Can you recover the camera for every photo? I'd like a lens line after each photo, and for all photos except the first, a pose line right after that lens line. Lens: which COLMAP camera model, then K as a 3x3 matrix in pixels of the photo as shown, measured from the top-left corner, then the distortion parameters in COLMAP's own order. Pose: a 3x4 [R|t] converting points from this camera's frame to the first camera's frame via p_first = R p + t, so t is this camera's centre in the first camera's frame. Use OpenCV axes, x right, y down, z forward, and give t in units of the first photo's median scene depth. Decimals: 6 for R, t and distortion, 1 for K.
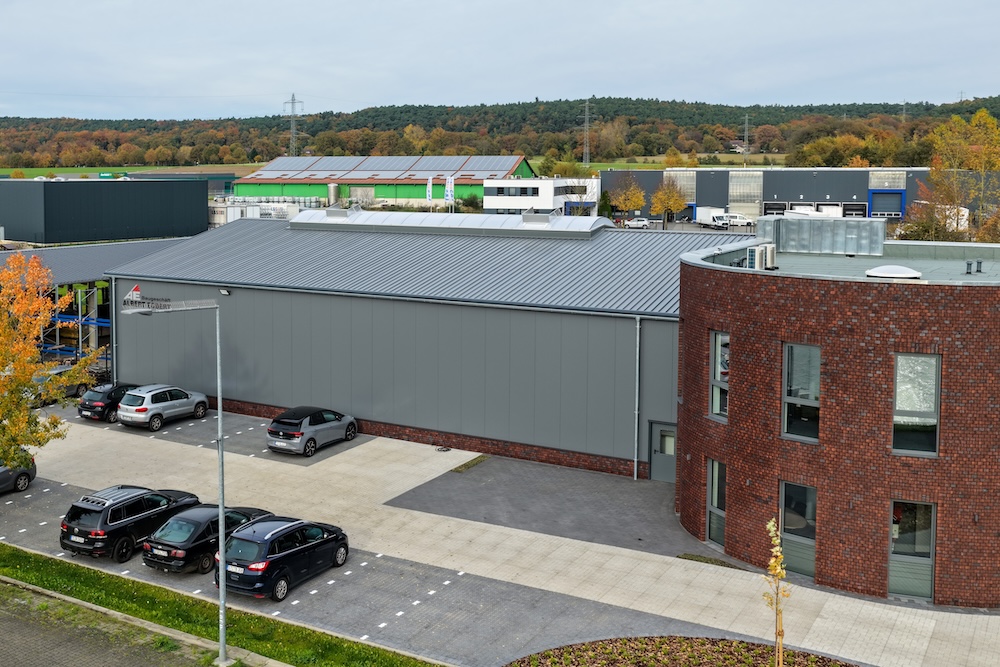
lens RADIAL K [[1116.1, 0, 500.0], [0, 1116.1, 333.5], [0, 0, 1]] dist [-0.001223, 0.023493]
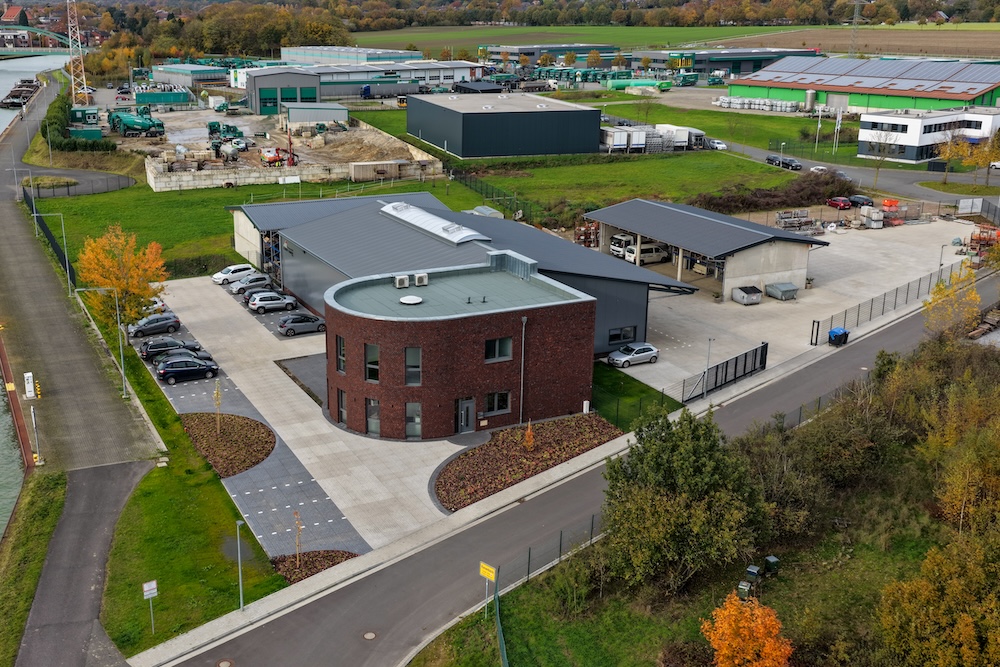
lens RADIAL K [[1116.1, 0, 500.0], [0, 1116.1, 333.5], [0, 0, 1]] dist [-0.001223, 0.023493]
pose [[0.845704, 0.160436, -0.508964, 0.321250], [-0.094787, 0.983733, 0.152594, -0.067469], [0.525167, -0.080806, 0.847154, -0.162931]]
